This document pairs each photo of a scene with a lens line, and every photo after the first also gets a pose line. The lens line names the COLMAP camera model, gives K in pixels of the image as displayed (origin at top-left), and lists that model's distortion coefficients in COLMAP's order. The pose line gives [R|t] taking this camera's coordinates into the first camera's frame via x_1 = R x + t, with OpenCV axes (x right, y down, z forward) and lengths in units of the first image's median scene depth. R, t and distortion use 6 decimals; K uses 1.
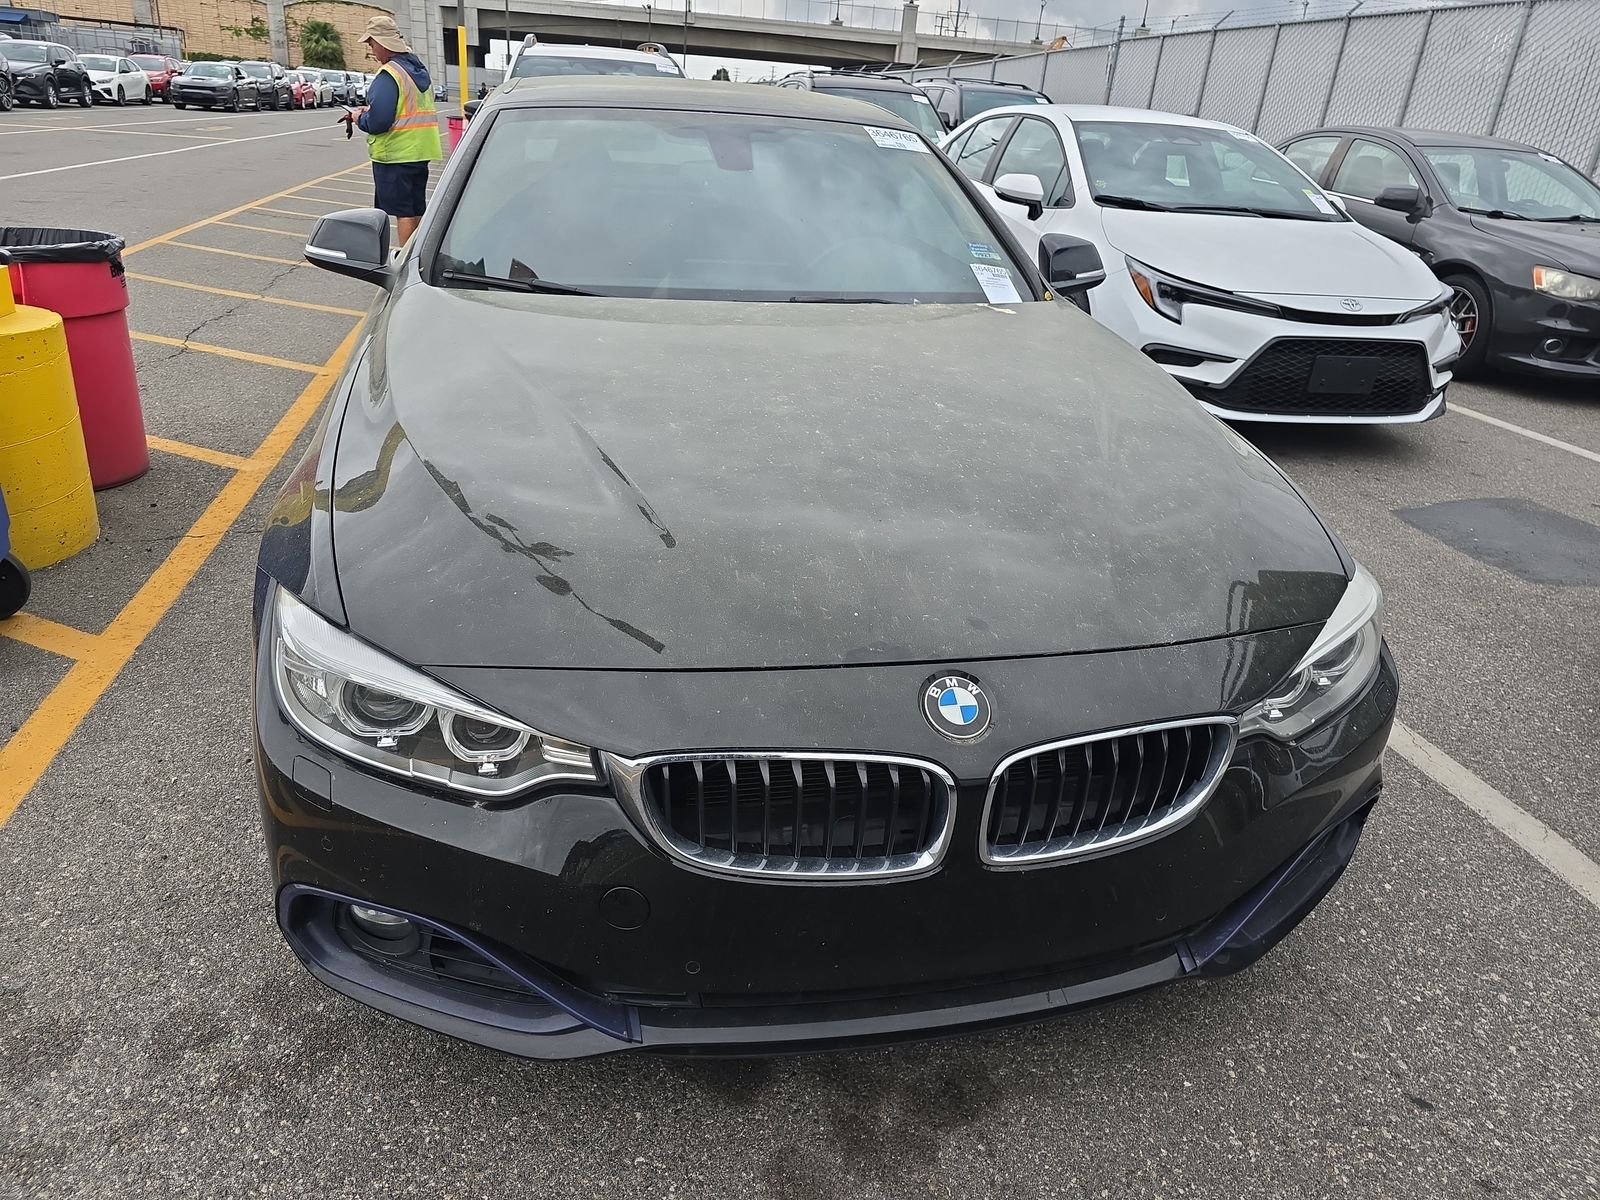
lens RADIAL K [[1078.2, 0, 800.0], [0, 1078.2, 600.0], [0, 0, 1]] dist [0.047348, -0.043422]
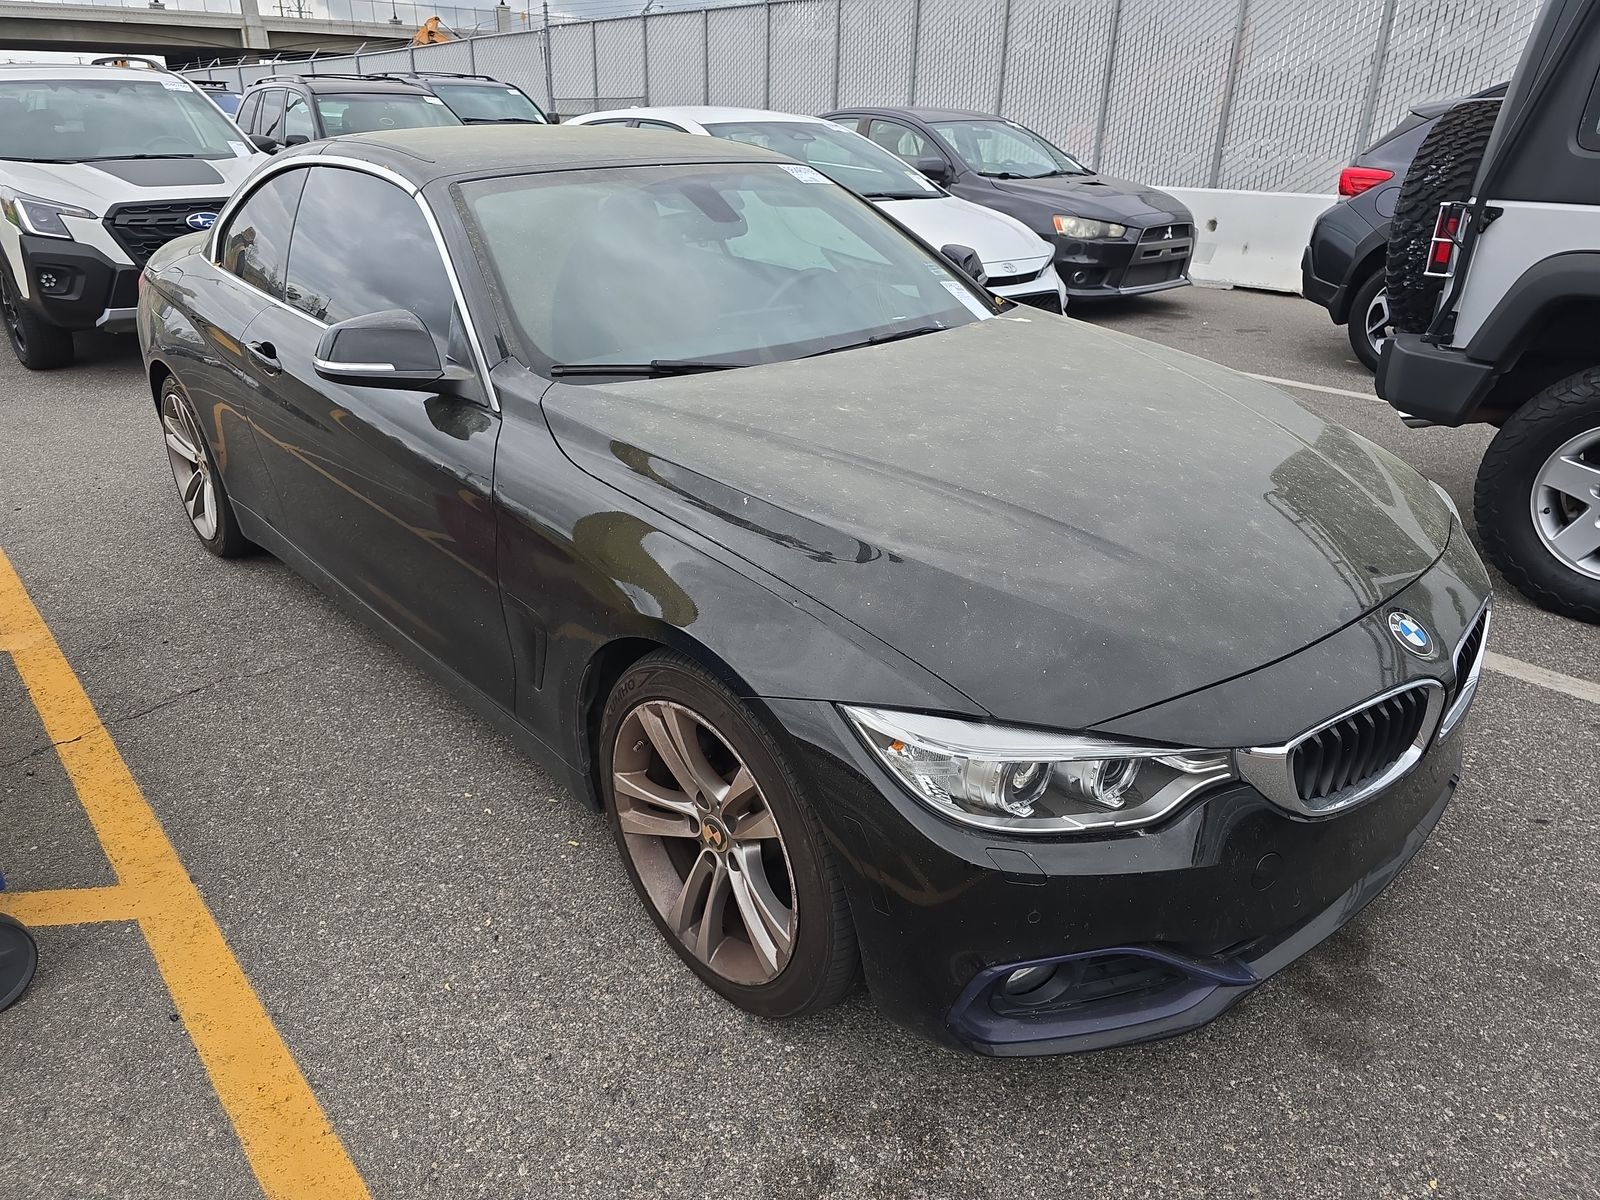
lens RADIAL K [[1075.0, 0, 800.0], [0, 1075.0, 600.0], [0, 0, 1]] dist [0.041184, -0.035972]
pose [[0.869325, -0.254783, 0.423509, -0.386854], [0.246998, 0.966168, 0.074241, -0.081816], [-0.428096, 0.040067, 0.902845, 0.049559]]
